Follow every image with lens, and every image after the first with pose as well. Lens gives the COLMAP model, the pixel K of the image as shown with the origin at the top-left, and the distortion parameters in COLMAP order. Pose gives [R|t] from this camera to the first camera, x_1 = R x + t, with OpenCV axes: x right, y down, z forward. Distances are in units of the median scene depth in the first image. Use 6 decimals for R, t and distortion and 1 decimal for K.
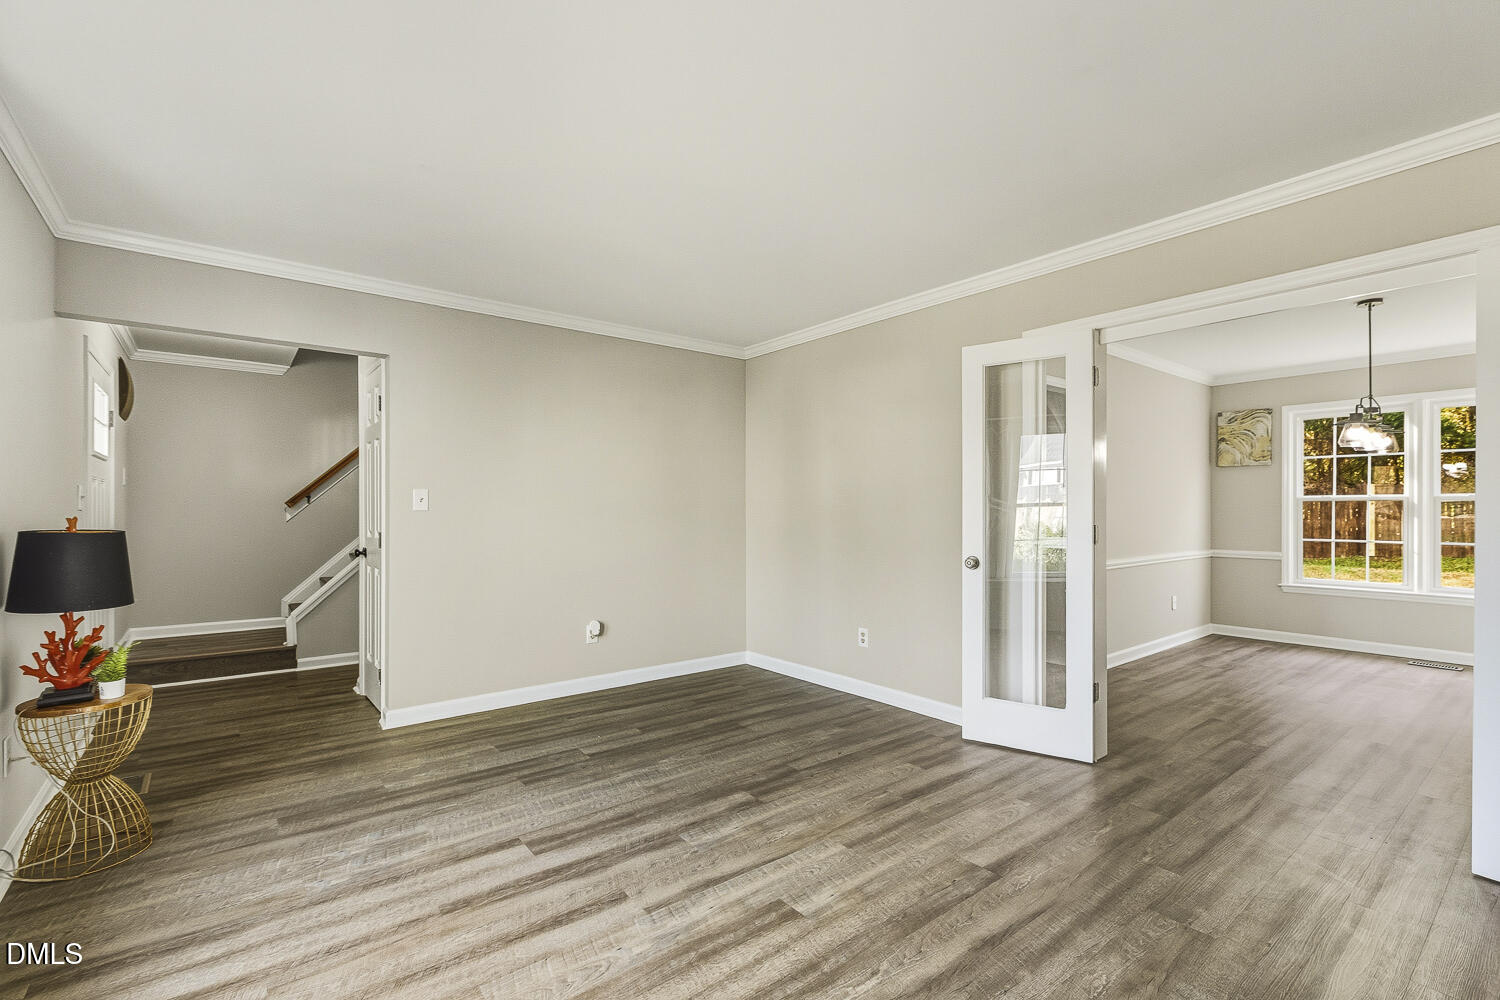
lens RADIAL K [[666.1, 0, 760.4], [0, 666.1, 507.6], [0, 0, 1]] dist [0.001088, 0.000361]
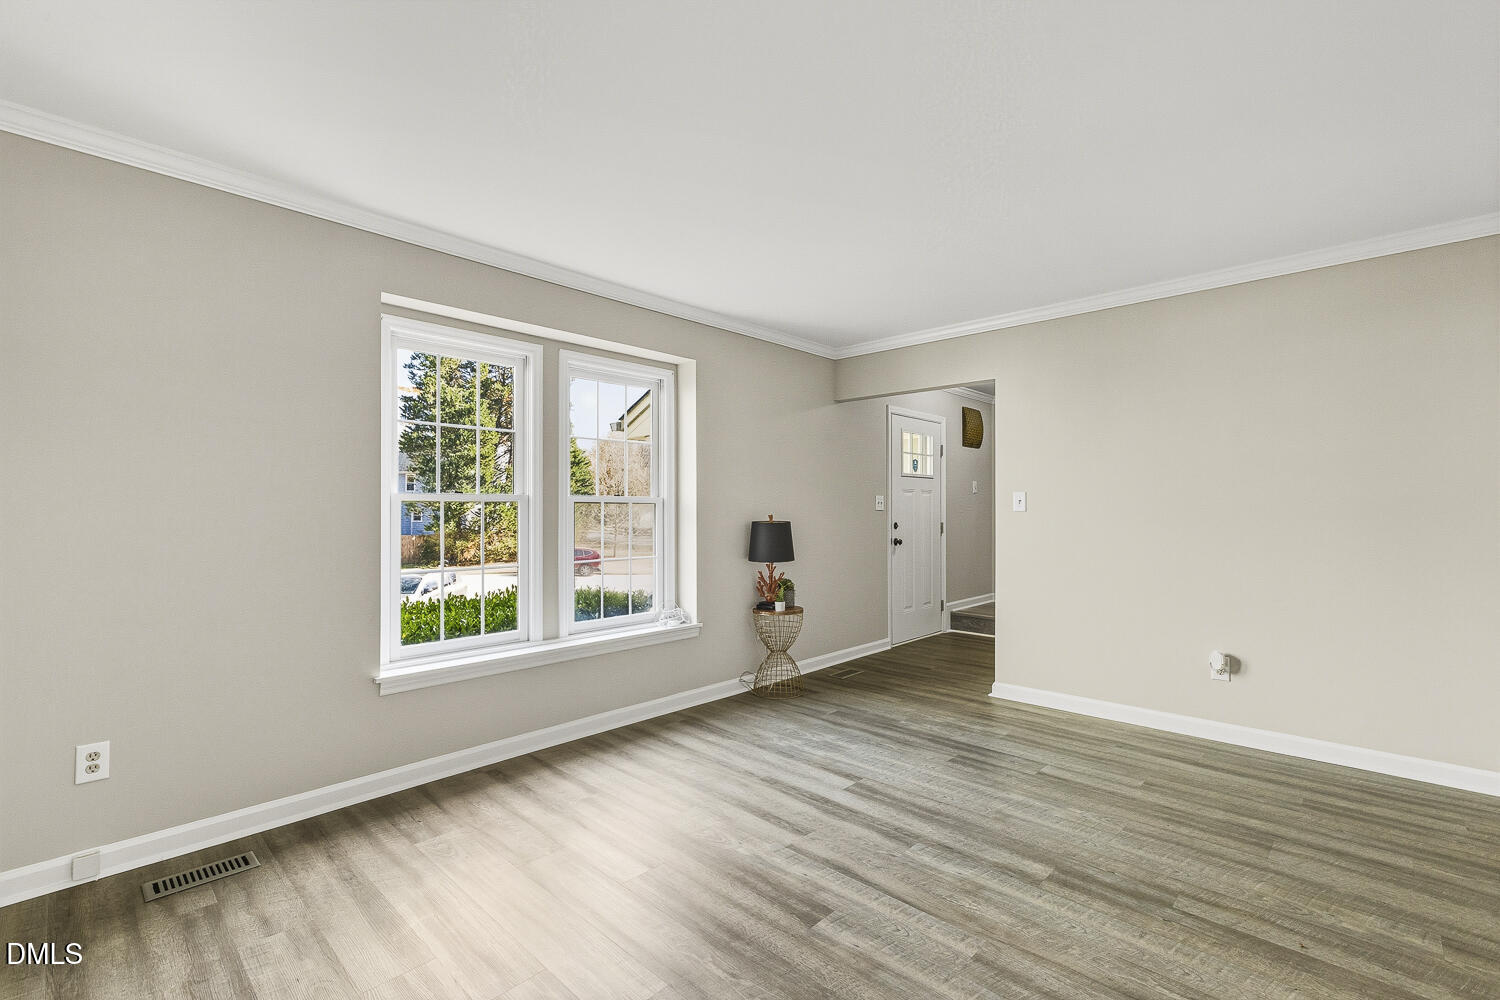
lens RADIAL K [[666.1, 0, 752.0], [0, 666.1, 507.5], [0, 0, 1]] dist [0.001088, 0.000361]
pose [[0.133436, -0.004084, -0.991049, 0.778779], [0.005615, 0.999979, -0.003365, -0.000650], [0.991042, -0.005115, 0.133456, 0.597296]]
